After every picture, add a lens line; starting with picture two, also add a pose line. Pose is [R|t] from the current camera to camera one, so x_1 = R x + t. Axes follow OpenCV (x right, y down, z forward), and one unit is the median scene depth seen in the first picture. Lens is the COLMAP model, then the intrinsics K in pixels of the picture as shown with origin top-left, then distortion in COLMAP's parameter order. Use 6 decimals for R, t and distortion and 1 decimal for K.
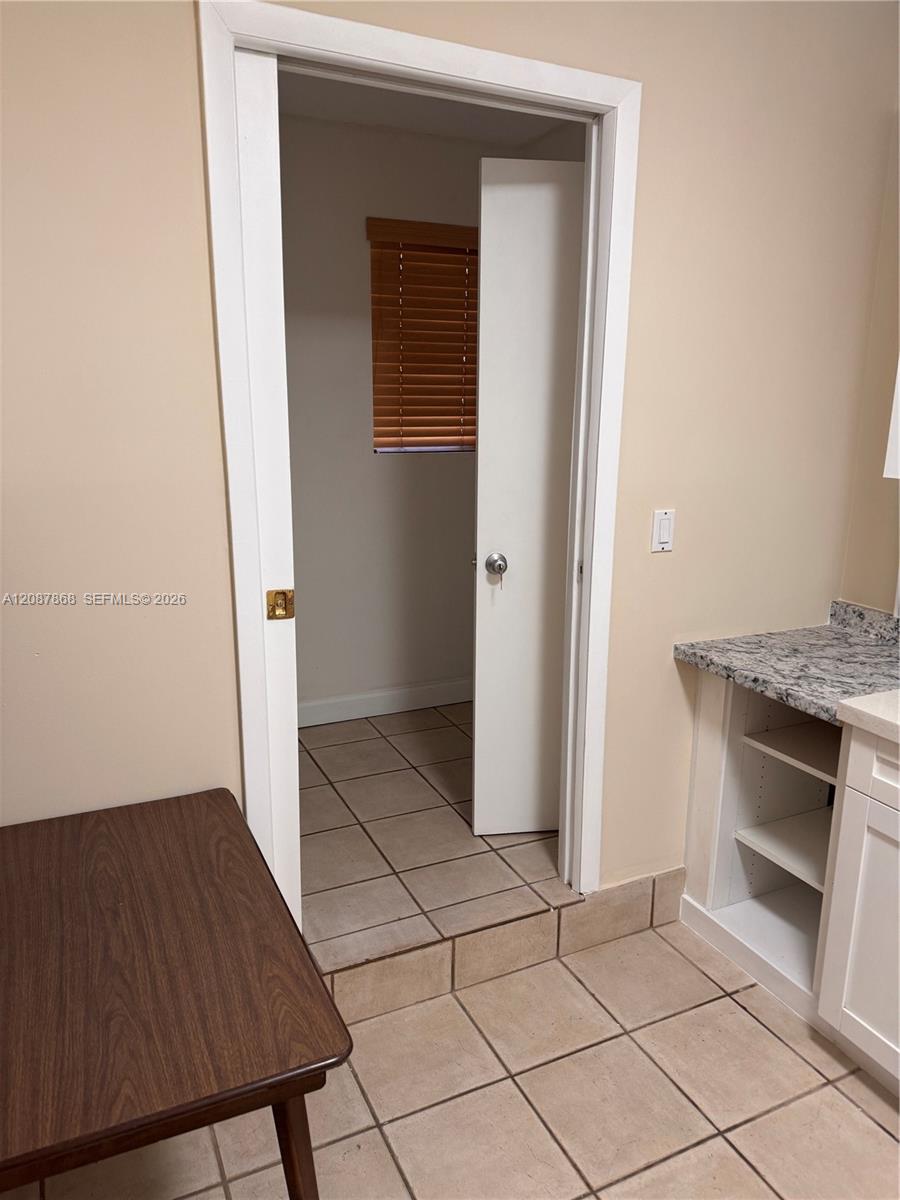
lens RADIAL K [[838.6, 0, 445.4], [0, 838.6, 600.9], [0, 0, 1]] dist [0.098292, -0.151581]
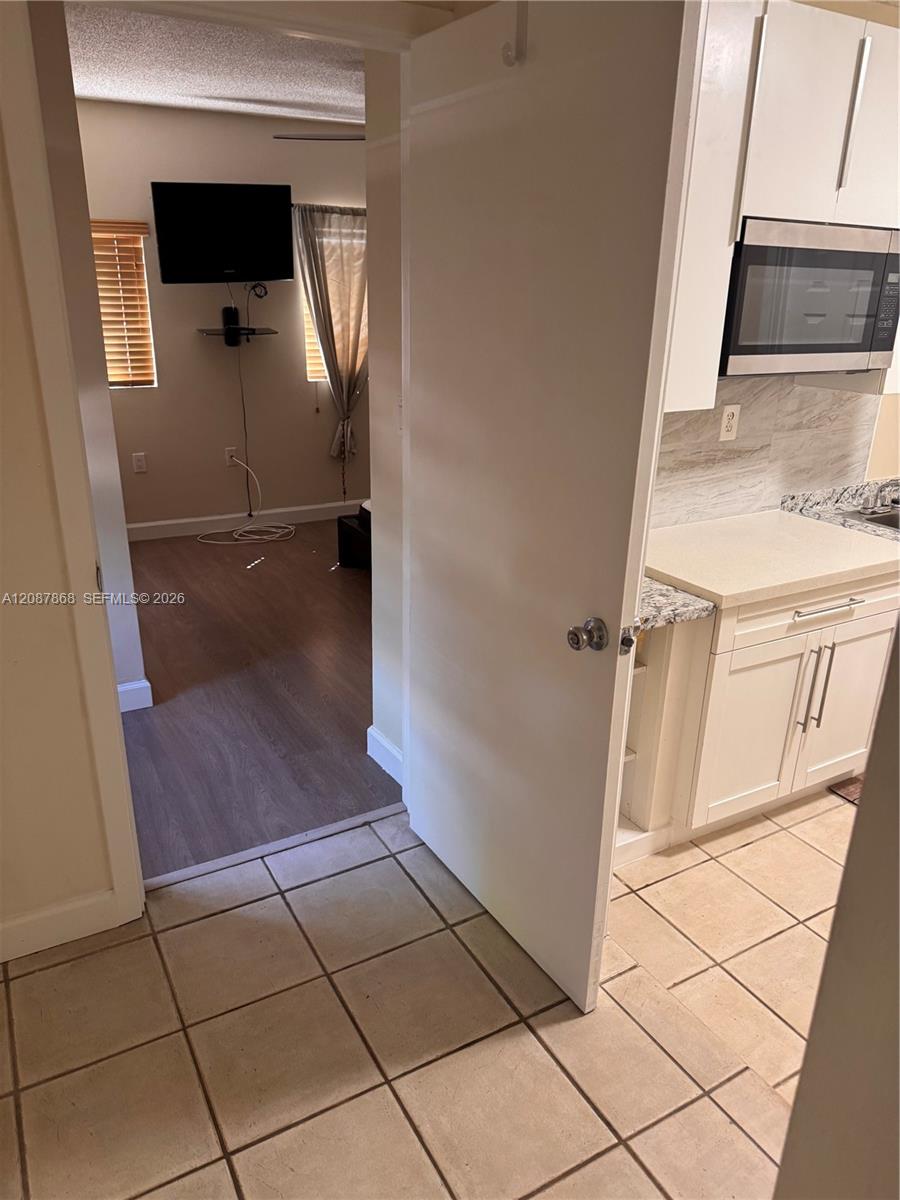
lens RADIAL K [[838.6, 0, 445.4], [0, 838.6, 600.9], [0, 0, 1]] dist [0.098292, -0.151581]
pose [[-0.073208, -0.352452, 0.932962, -0.614331], [0.215955, 0.907676, 0.359845, -0.374991], [-0.973655, 0.227821, 0.009665, 1.256008]]
